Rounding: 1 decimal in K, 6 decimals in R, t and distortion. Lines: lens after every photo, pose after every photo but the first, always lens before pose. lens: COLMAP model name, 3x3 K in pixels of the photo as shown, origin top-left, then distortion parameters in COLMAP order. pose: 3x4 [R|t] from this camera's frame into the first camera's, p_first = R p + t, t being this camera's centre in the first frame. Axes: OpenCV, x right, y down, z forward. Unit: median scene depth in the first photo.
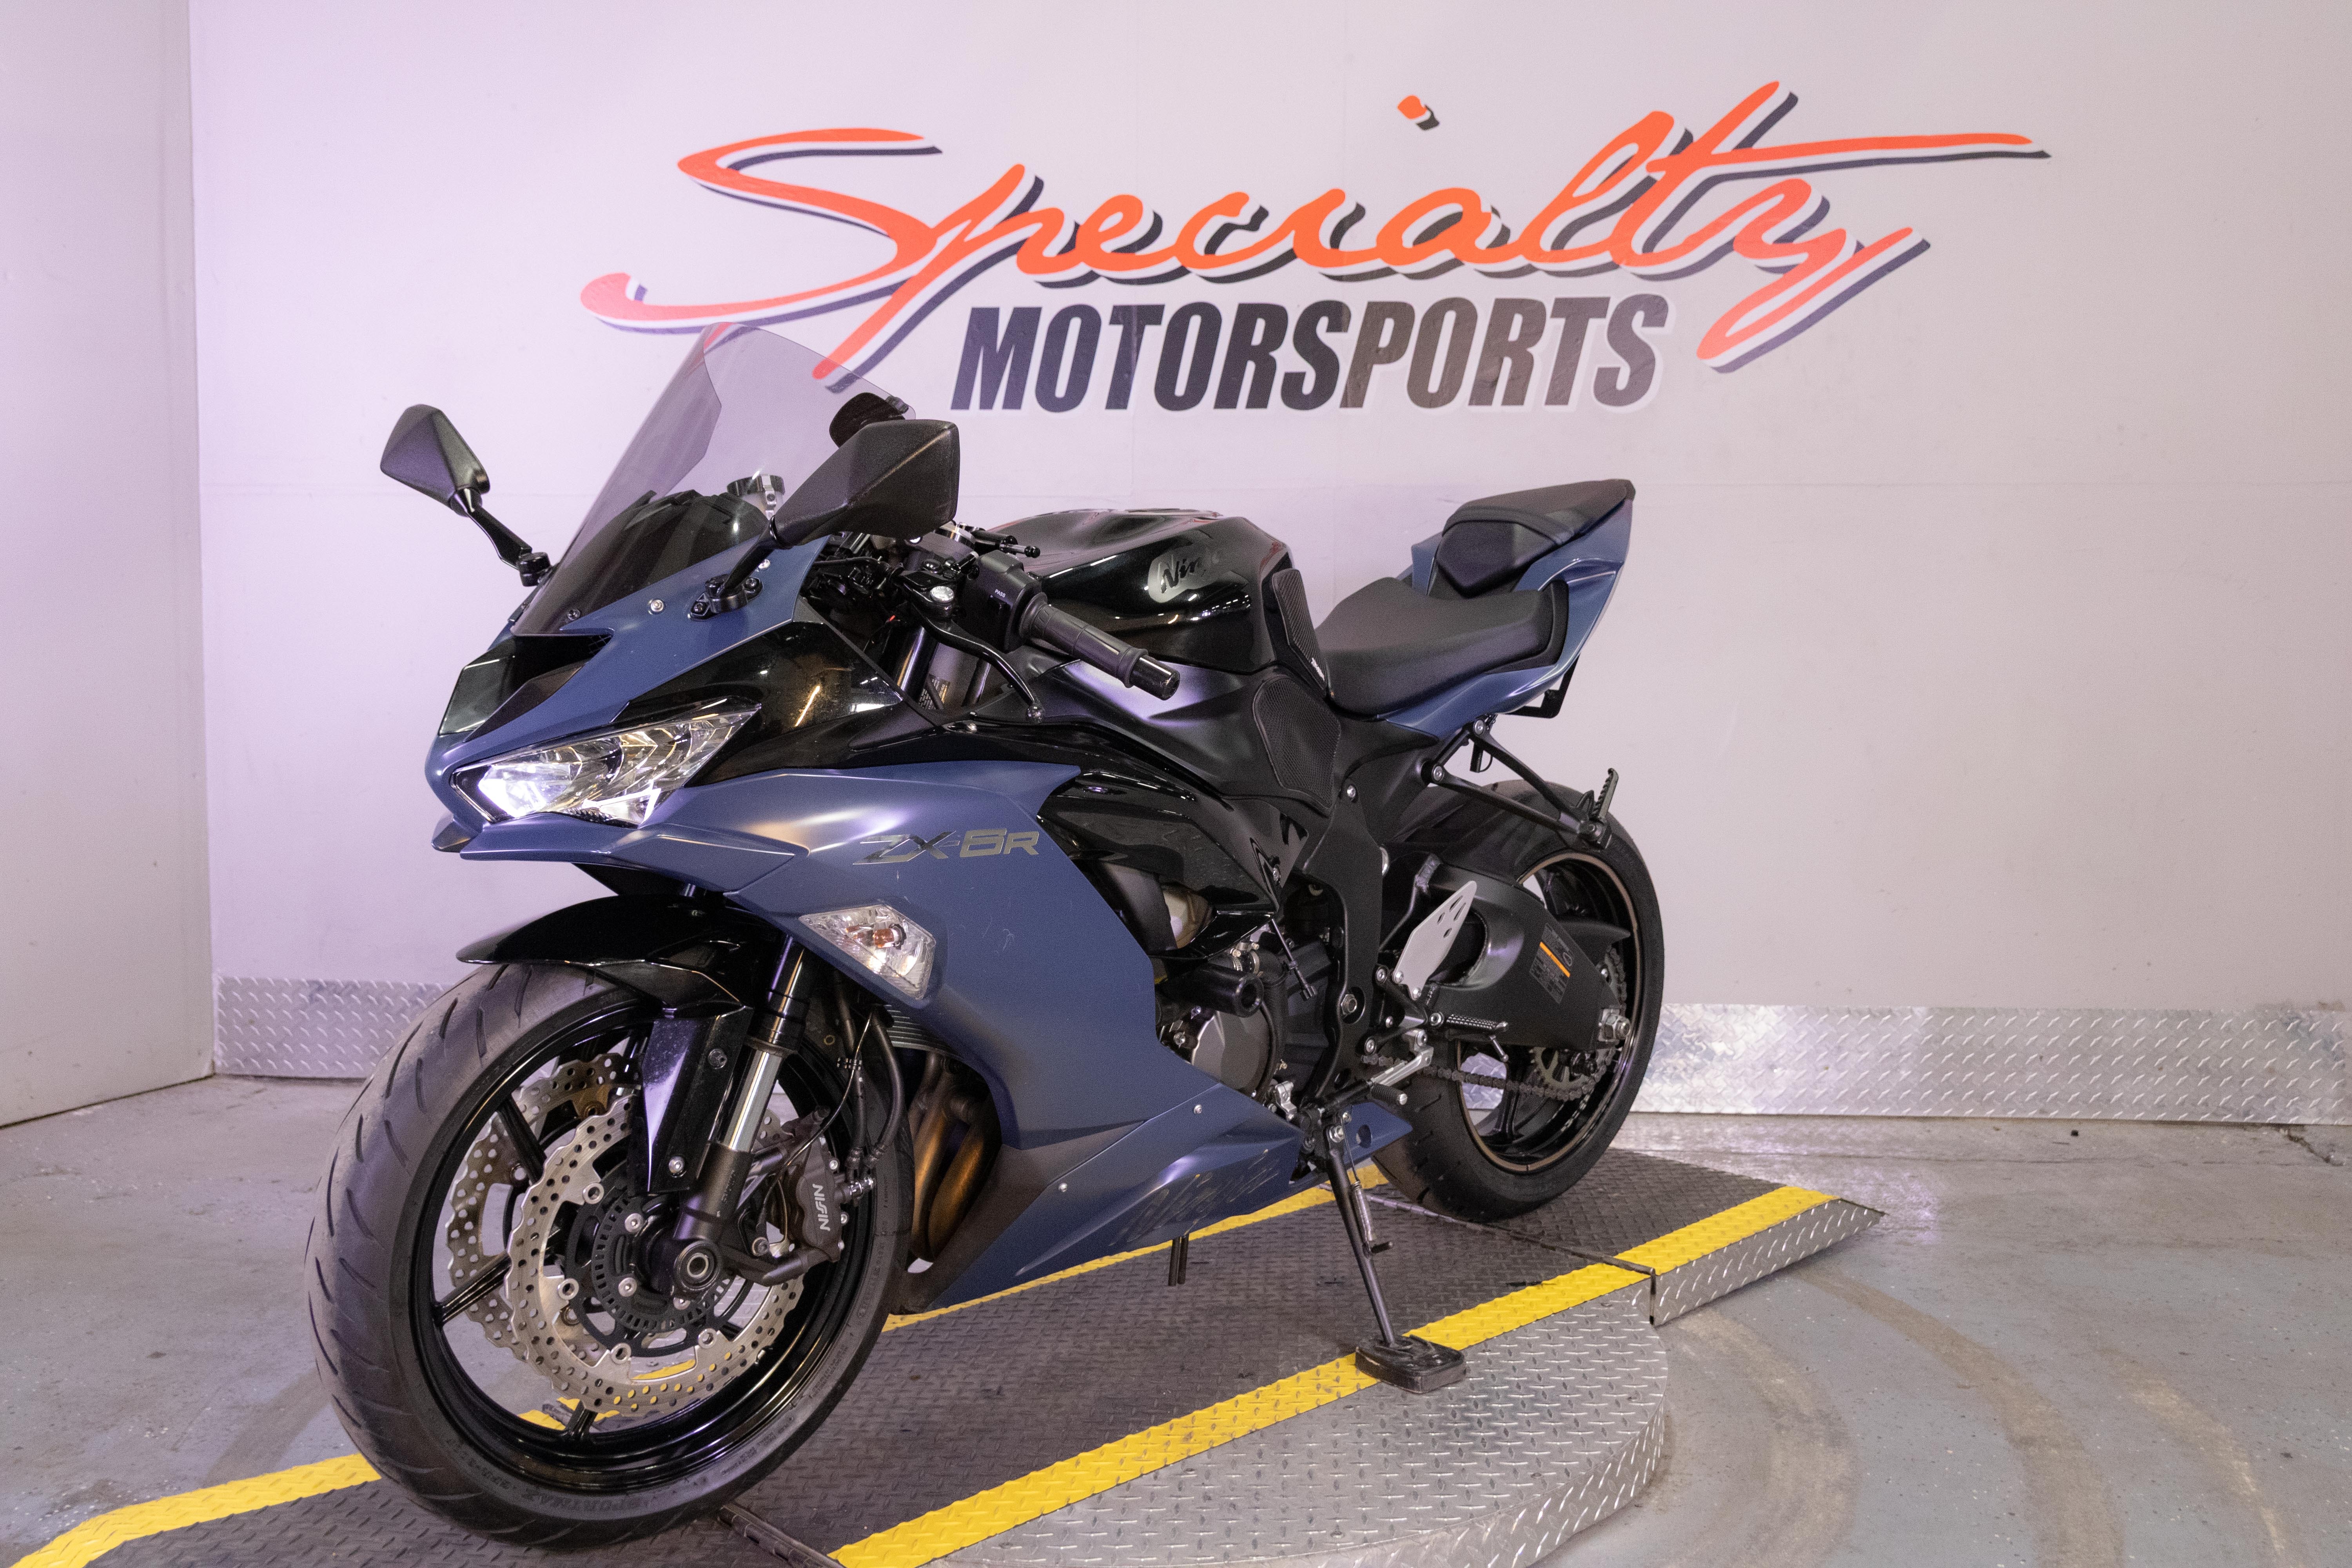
lens RADIAL K [[2059.2, 0, 1176.0], [0, 2059.2, 784.0], [0, 0, 1]] dist [-0.005284, -0.002692]
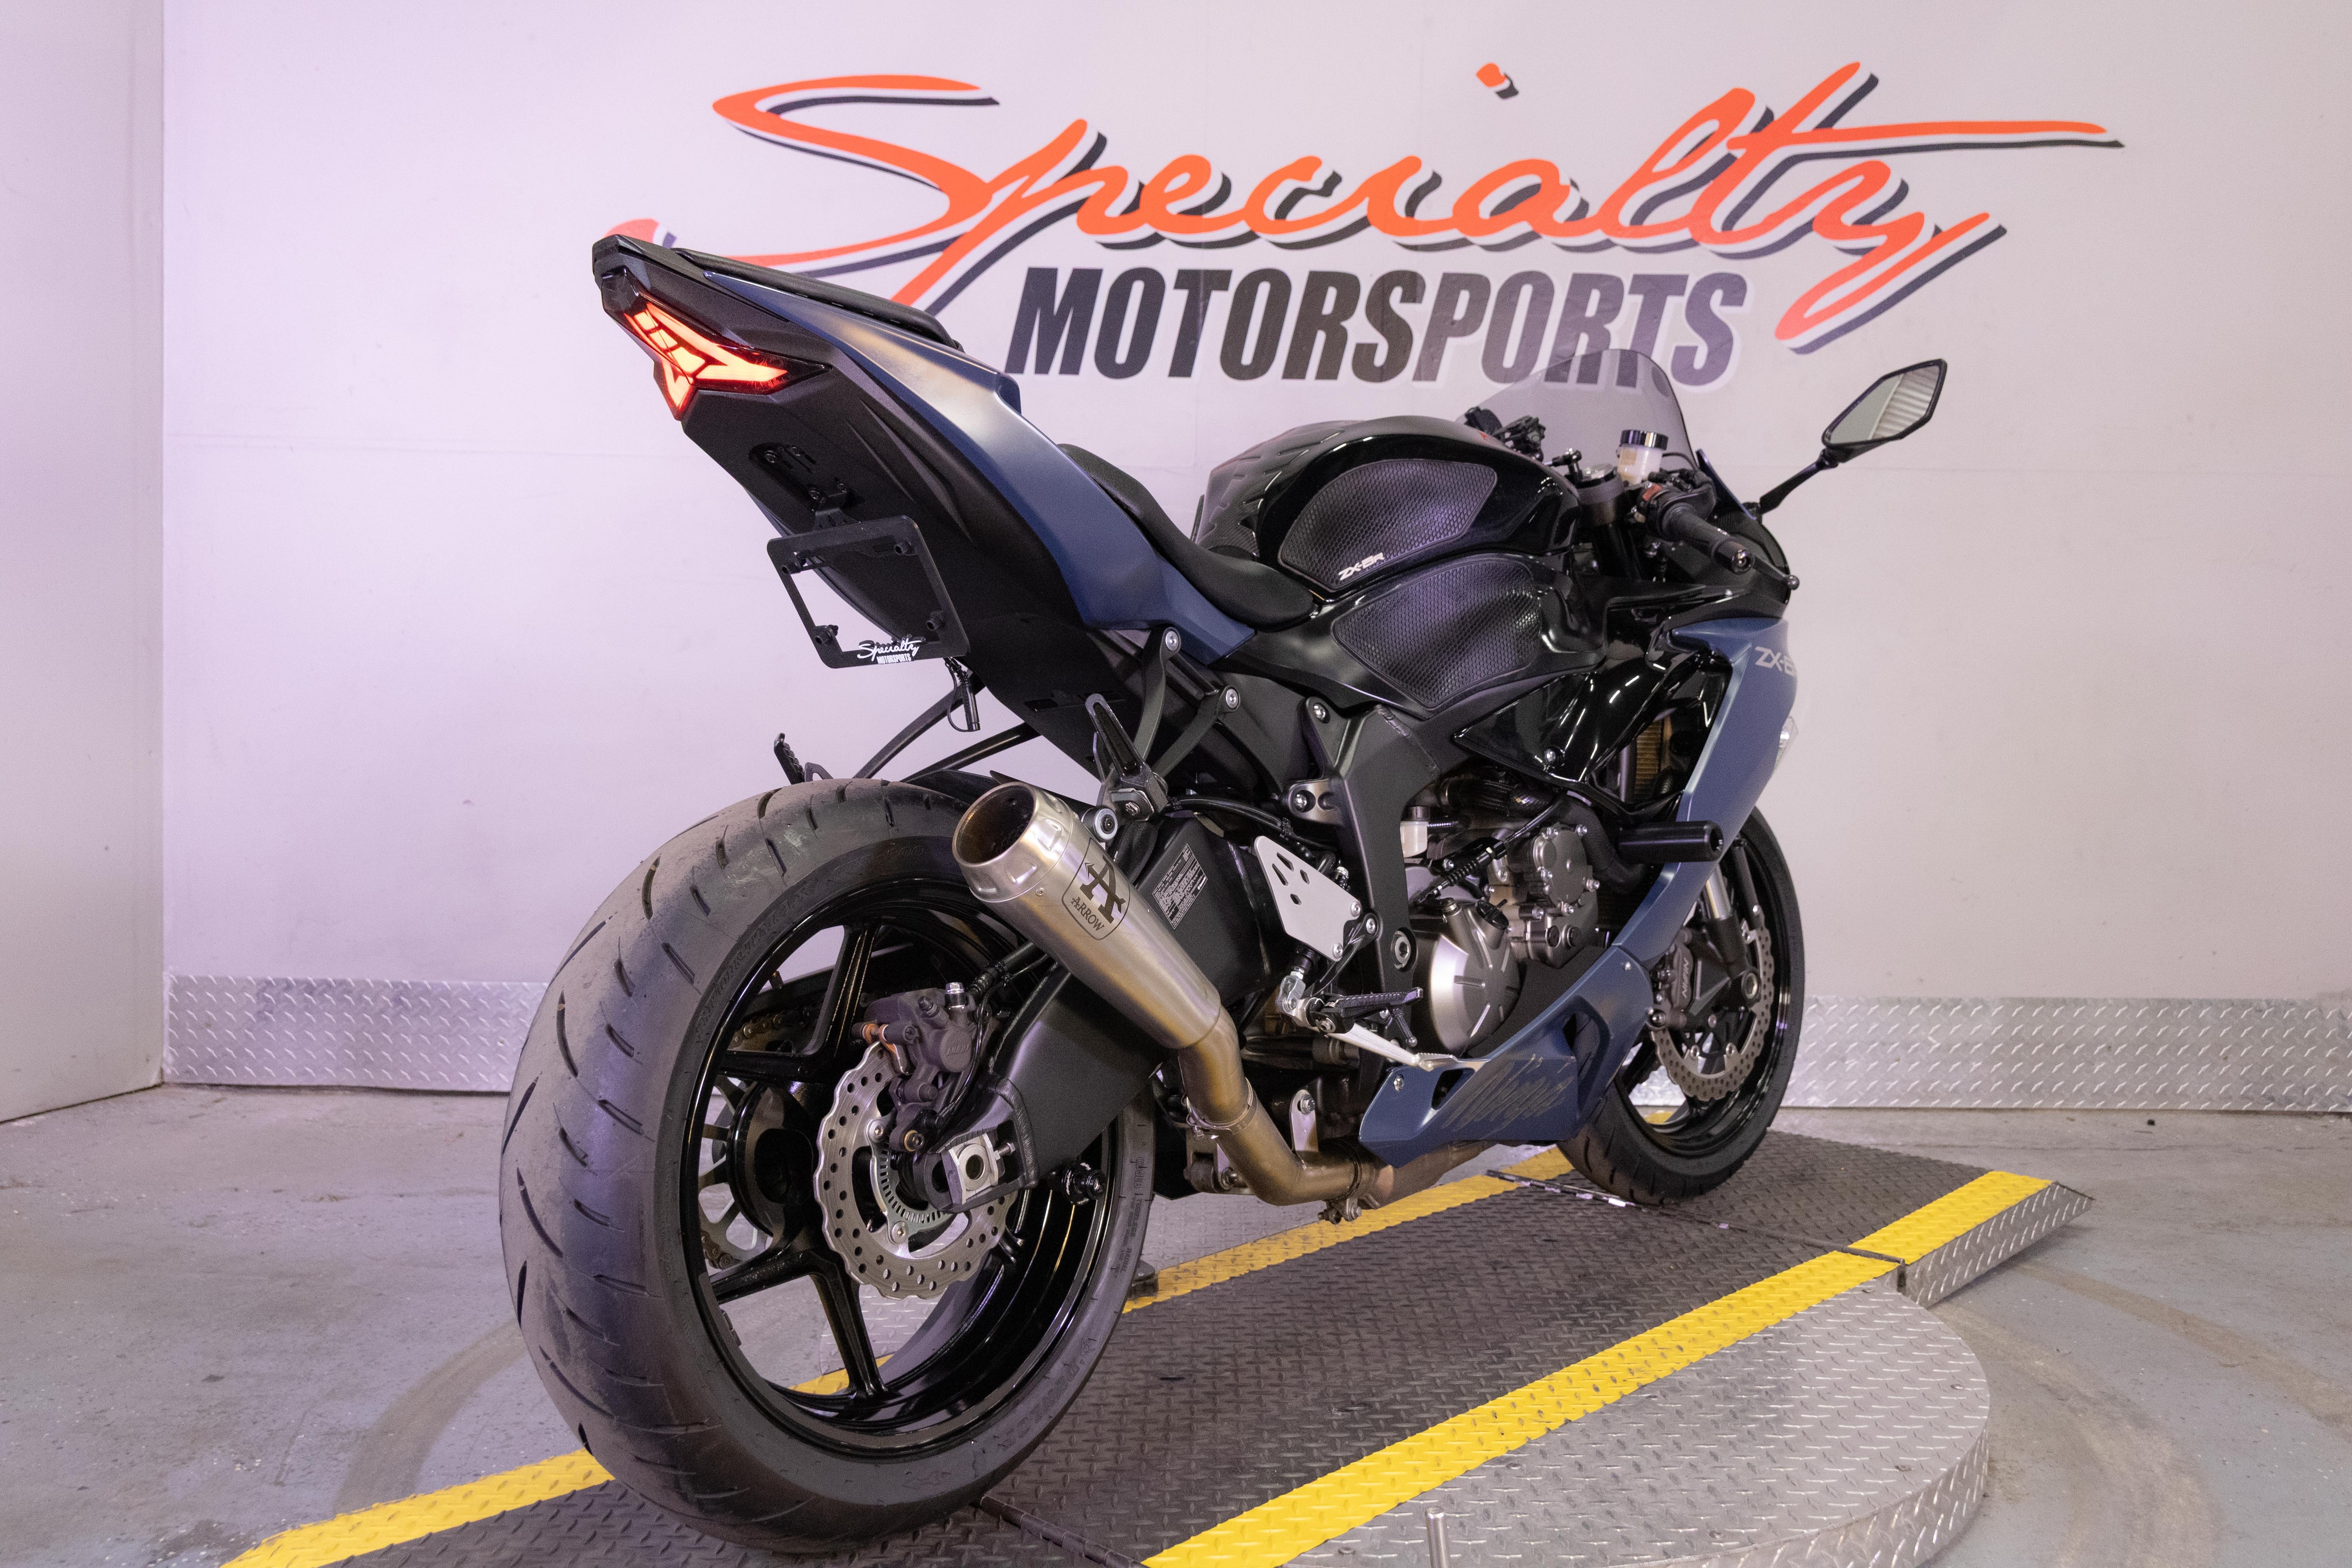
lens RADIAL K [[1984.6, 0, 1176.0], [0, 1984.6, 784.0], [0, 0, 1]] dist [0.015710, -0.012990]
pose [[0.994611, 0.008743, 0.103306, -0.127502], [-0.005844, 0.999581, -0.028333, 0.034979], [-0.103511, 0.027576, 0.994246, 0.084648]]
